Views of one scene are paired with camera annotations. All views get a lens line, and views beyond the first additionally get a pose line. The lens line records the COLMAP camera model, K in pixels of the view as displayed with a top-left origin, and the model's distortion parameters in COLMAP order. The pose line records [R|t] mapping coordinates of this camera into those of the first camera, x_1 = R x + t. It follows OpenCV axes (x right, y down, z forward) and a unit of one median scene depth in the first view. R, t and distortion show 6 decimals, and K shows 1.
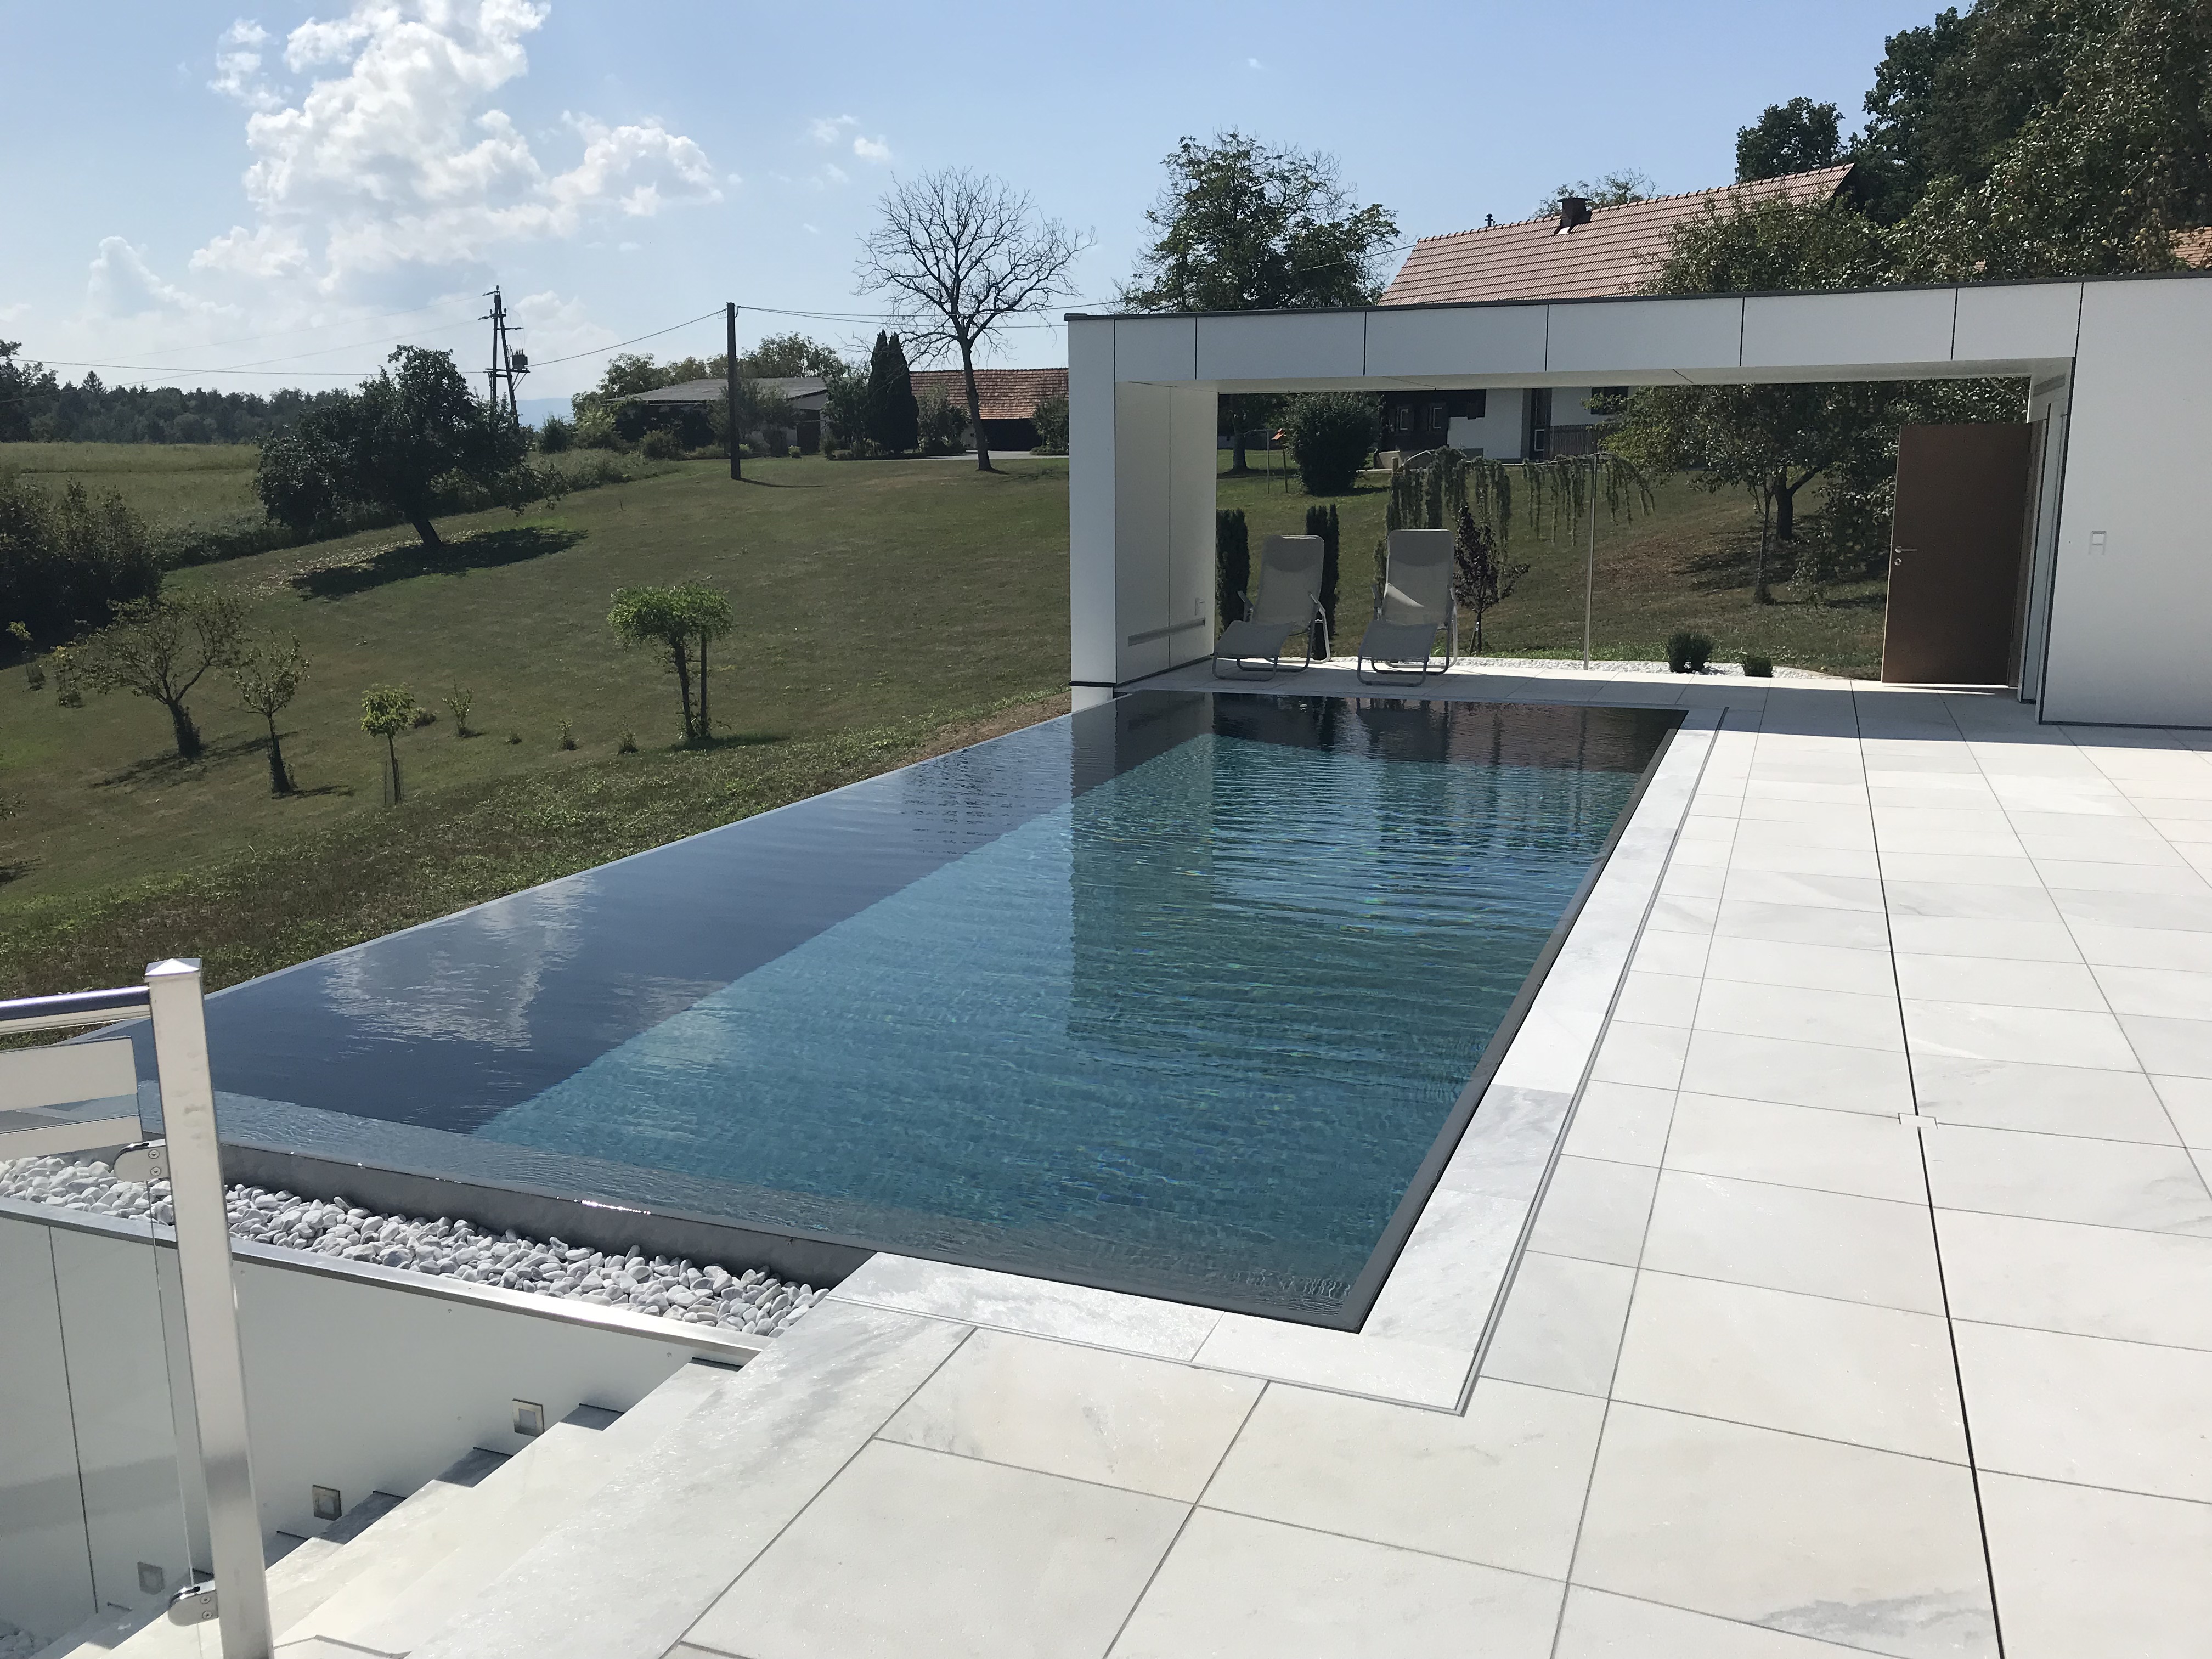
lens RADIAL K [[1827.5, 0, 1106.0], [0, 1827.5, 829.5], [0, 0, 1]] dist [-0.002912, -0.003516]
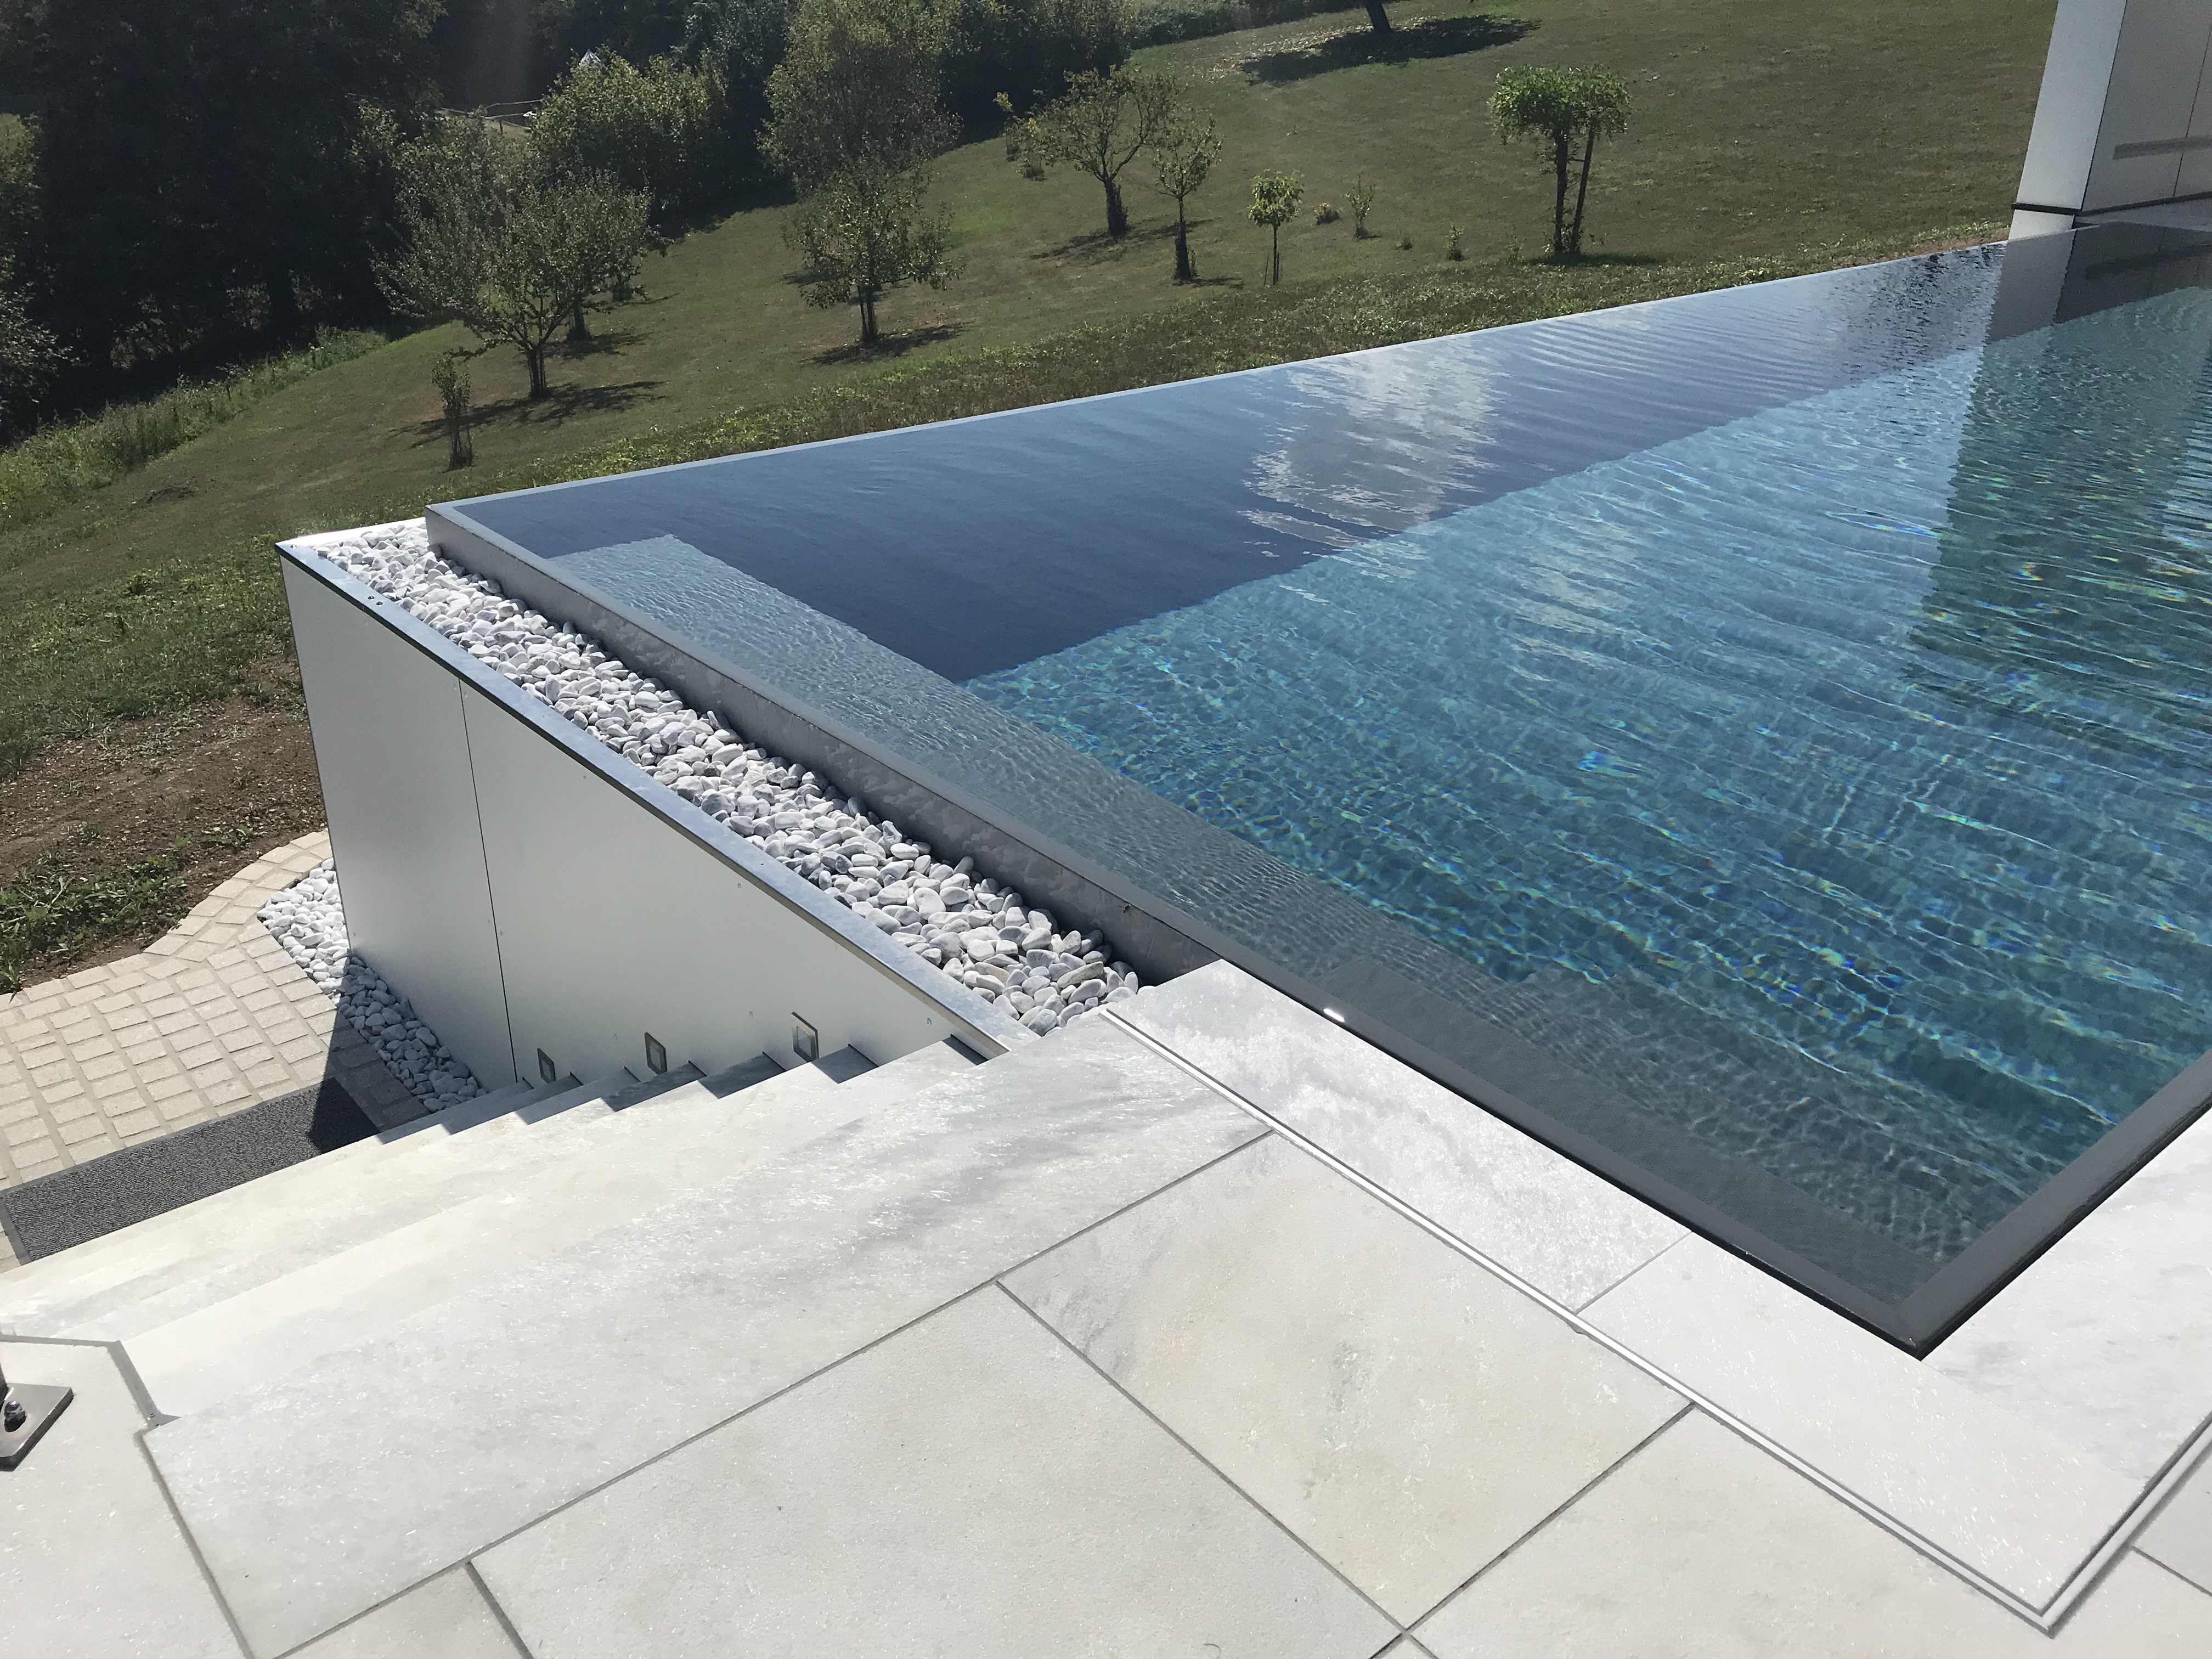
lens RADIAL K [[1806.1, 0, 1106.0], [0, 1806.1, 829.5], [0, 0, 1]] dist [0.024155, -0.001252]
pose [[0.876271, 0.225746, -0.425661, 0.010401], [-0.112936, 0.955069, 0.274022, 0.000835], [0.468395, -0.192045, 0.862395, 0.039533]]
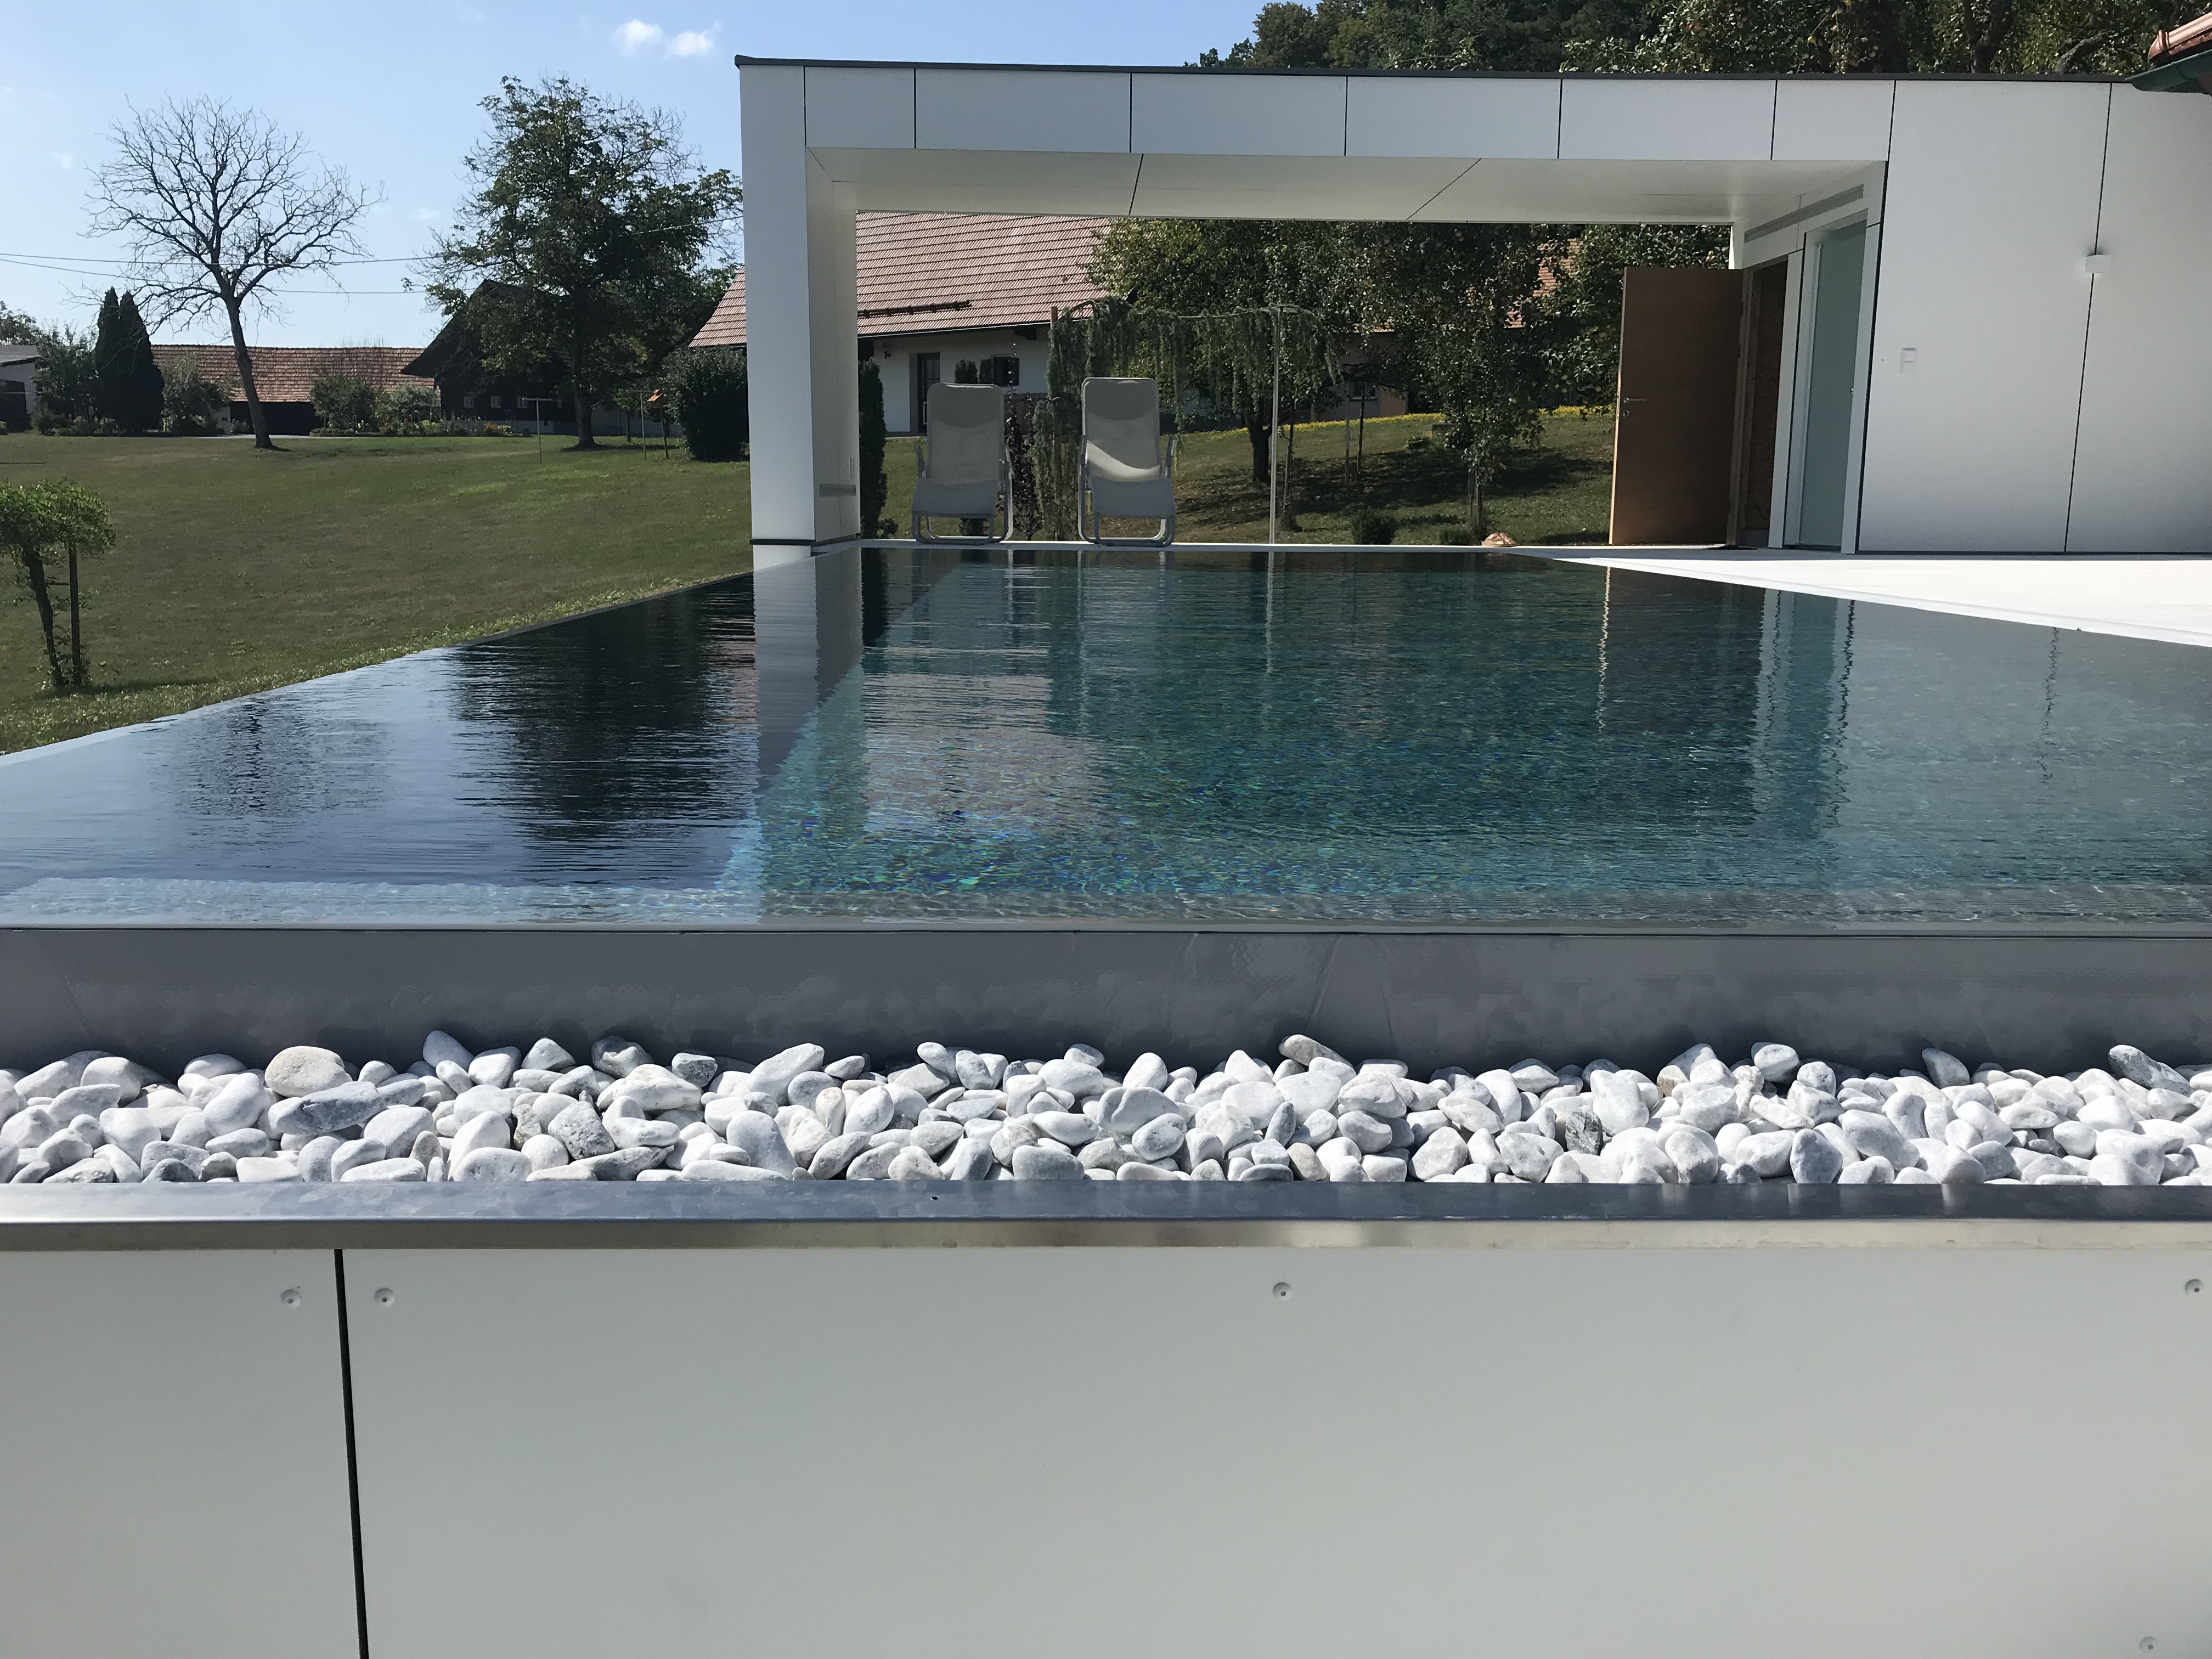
lens RADIAL K [[1783.5, 0, 1106.0], [0, 1783.5, 829.5], [0, 0, 1]] dist [0.010683, 0.003026]
pose [[0.918714, -0.057076, 0.390778, -0.062486], [0.061775, 0.998090, 0.000545, 0.017643], [-0.390063, 0.023640, 0.920485, 0.078549]]
